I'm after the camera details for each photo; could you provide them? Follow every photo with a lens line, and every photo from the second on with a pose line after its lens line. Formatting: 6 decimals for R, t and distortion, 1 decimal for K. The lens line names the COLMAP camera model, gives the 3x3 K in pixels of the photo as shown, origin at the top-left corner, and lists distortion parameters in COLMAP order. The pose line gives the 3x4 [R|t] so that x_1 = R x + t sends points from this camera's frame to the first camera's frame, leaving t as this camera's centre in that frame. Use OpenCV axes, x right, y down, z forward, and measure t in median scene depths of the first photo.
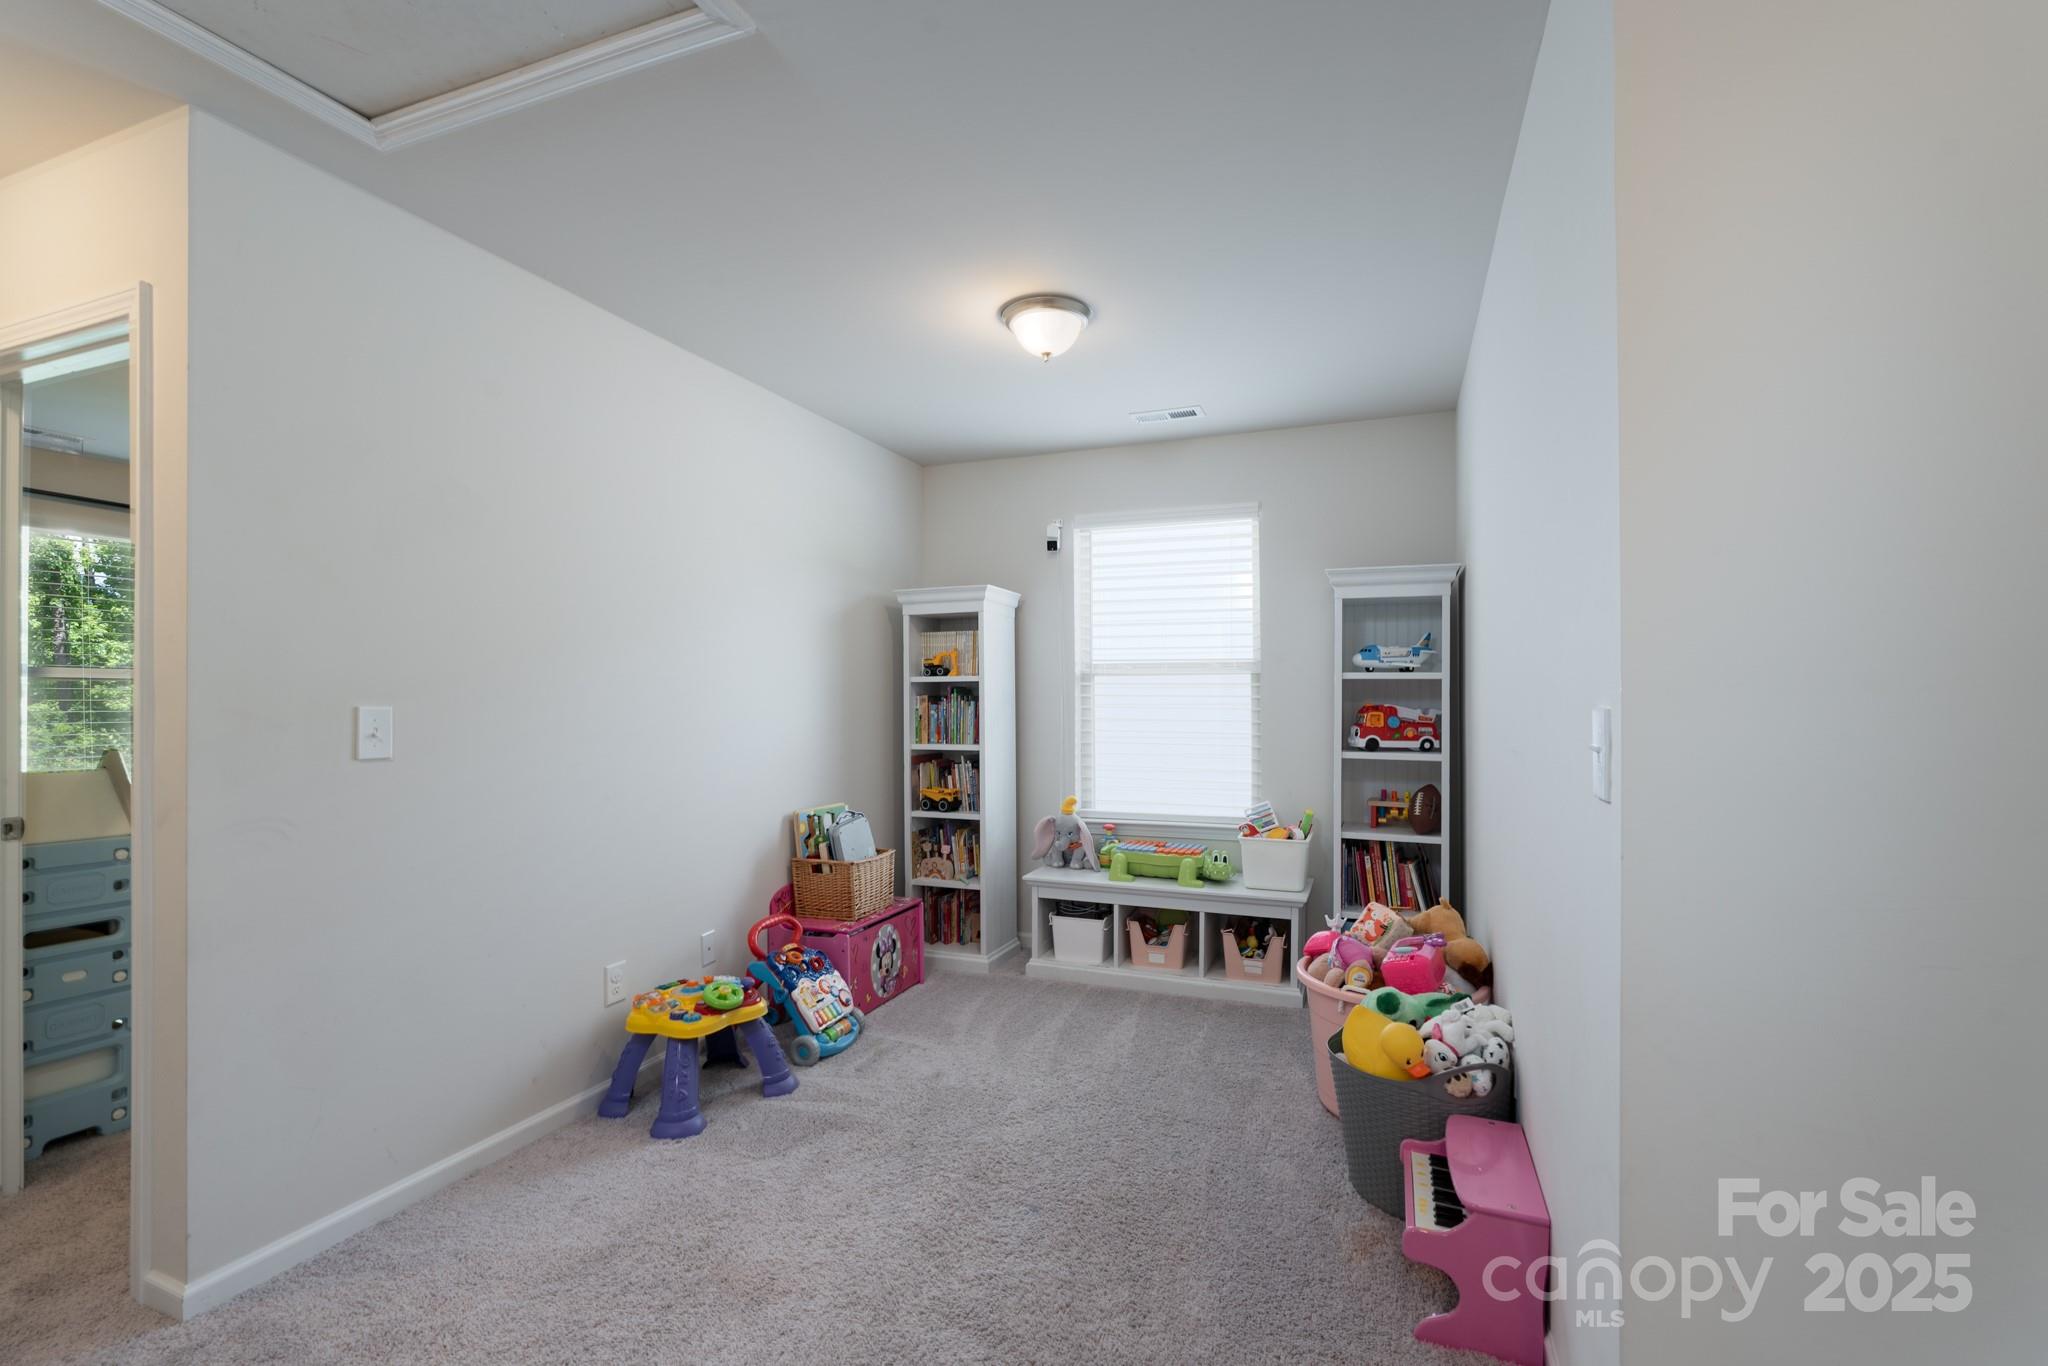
lens RADIAL K [[926.5, 0, 1011.8], [0, 926.5, 684.7], [0, 0, 1]] dist [-0.002360, 0.000322]
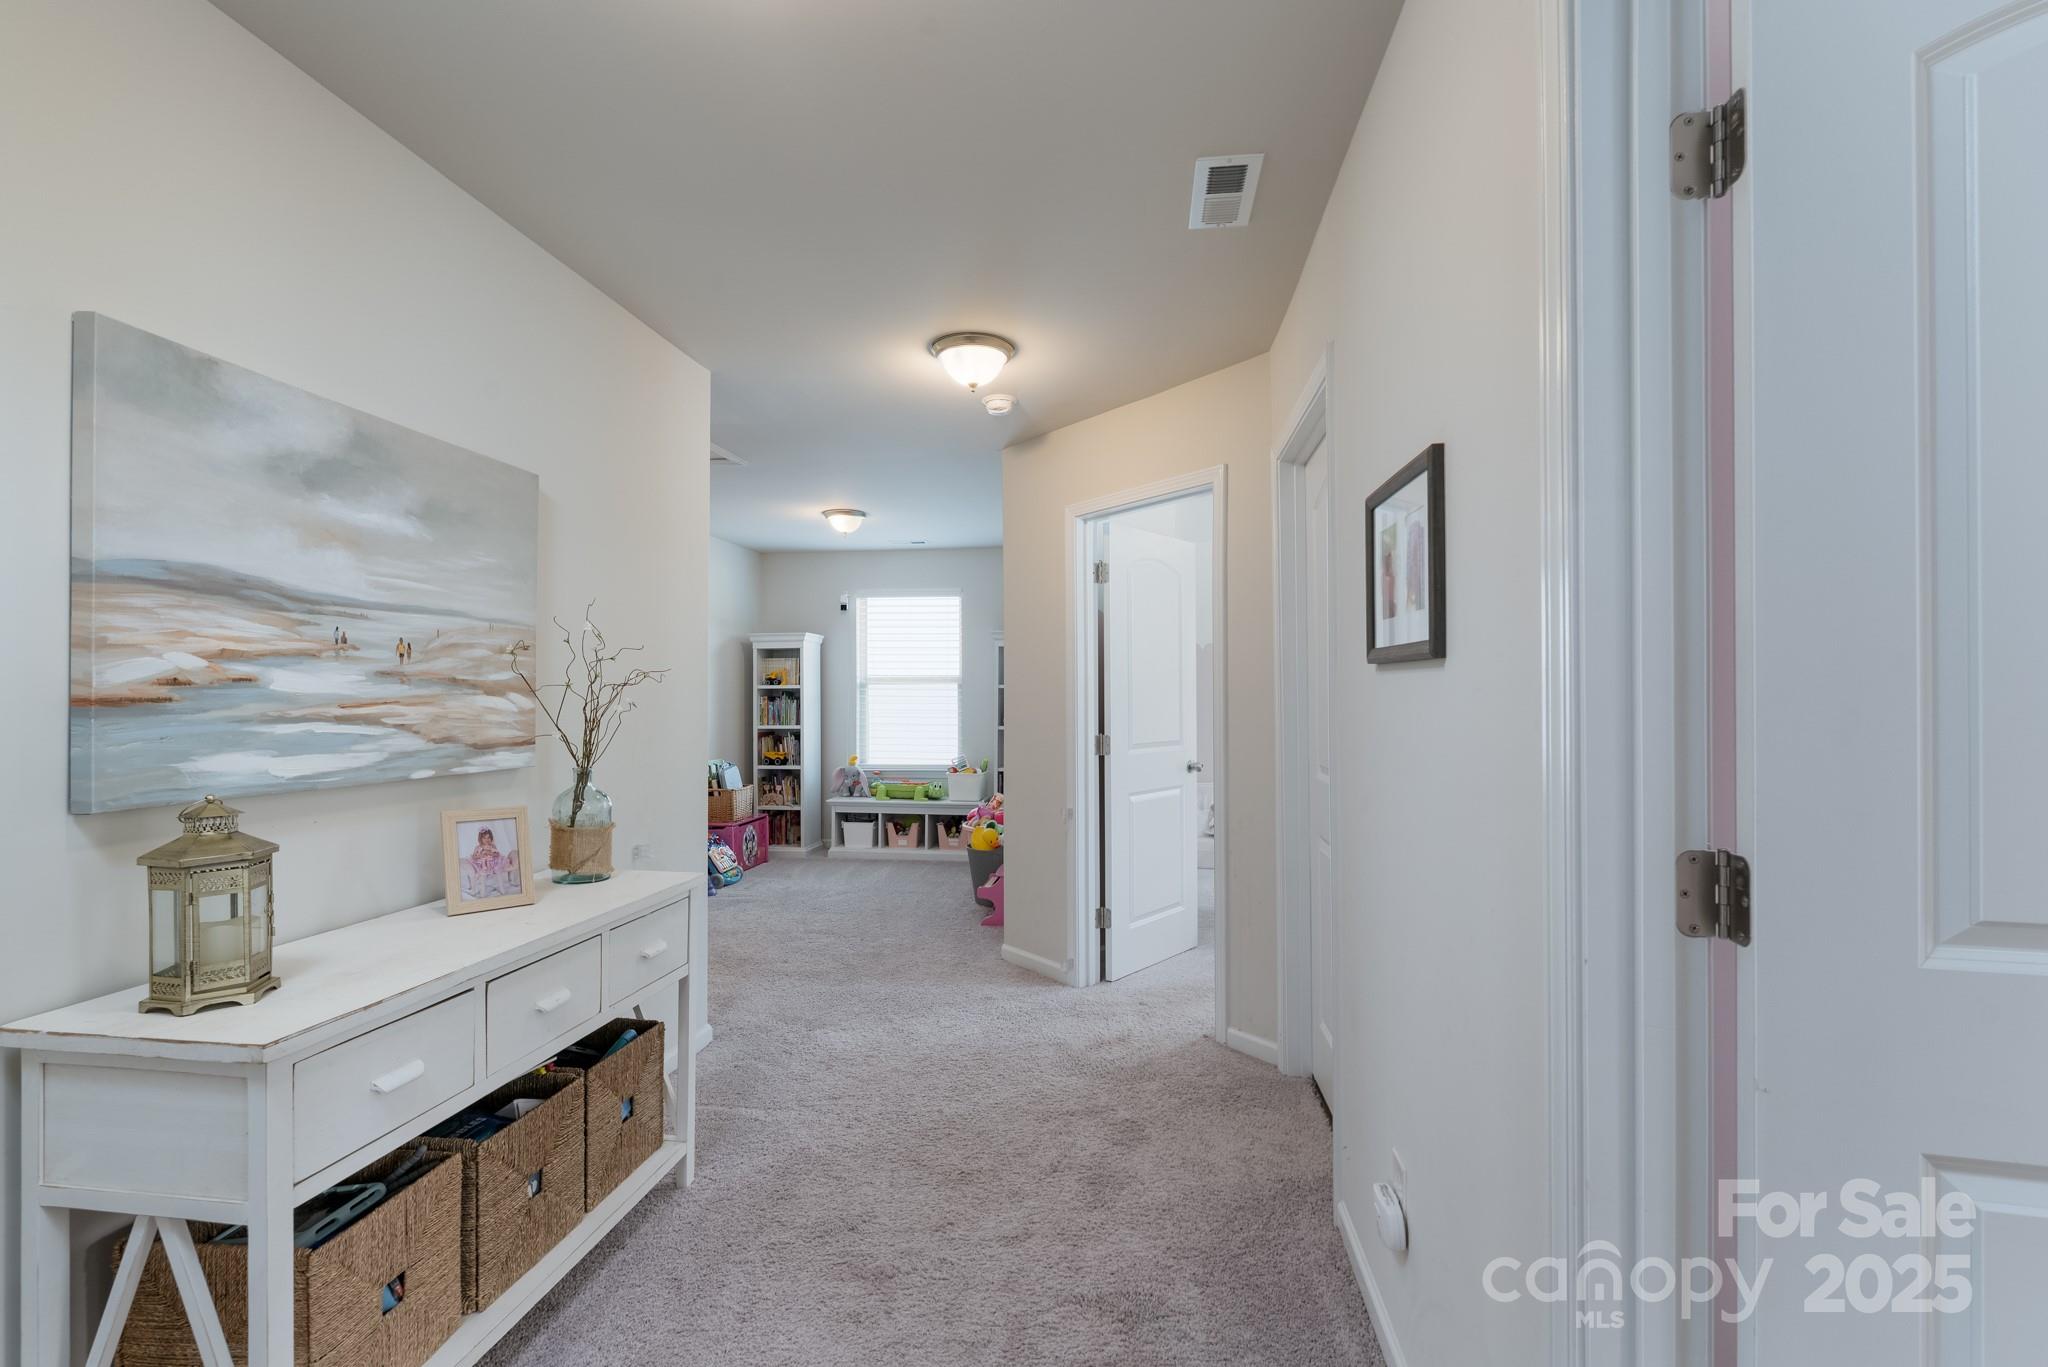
lens RADIAL K [[926.5, 0, 1007.4], [0, 926.5, 680.3], [0, 0, 1]] dist [-0.002360, 0.000322]
pose [[0.971944, 0.002647, 0.235198, -0.065579], [-0.001624, 0.999988, -0.004543, -0.011046], [-0.235207, 0.004034, 0.971937, -0.748346]]
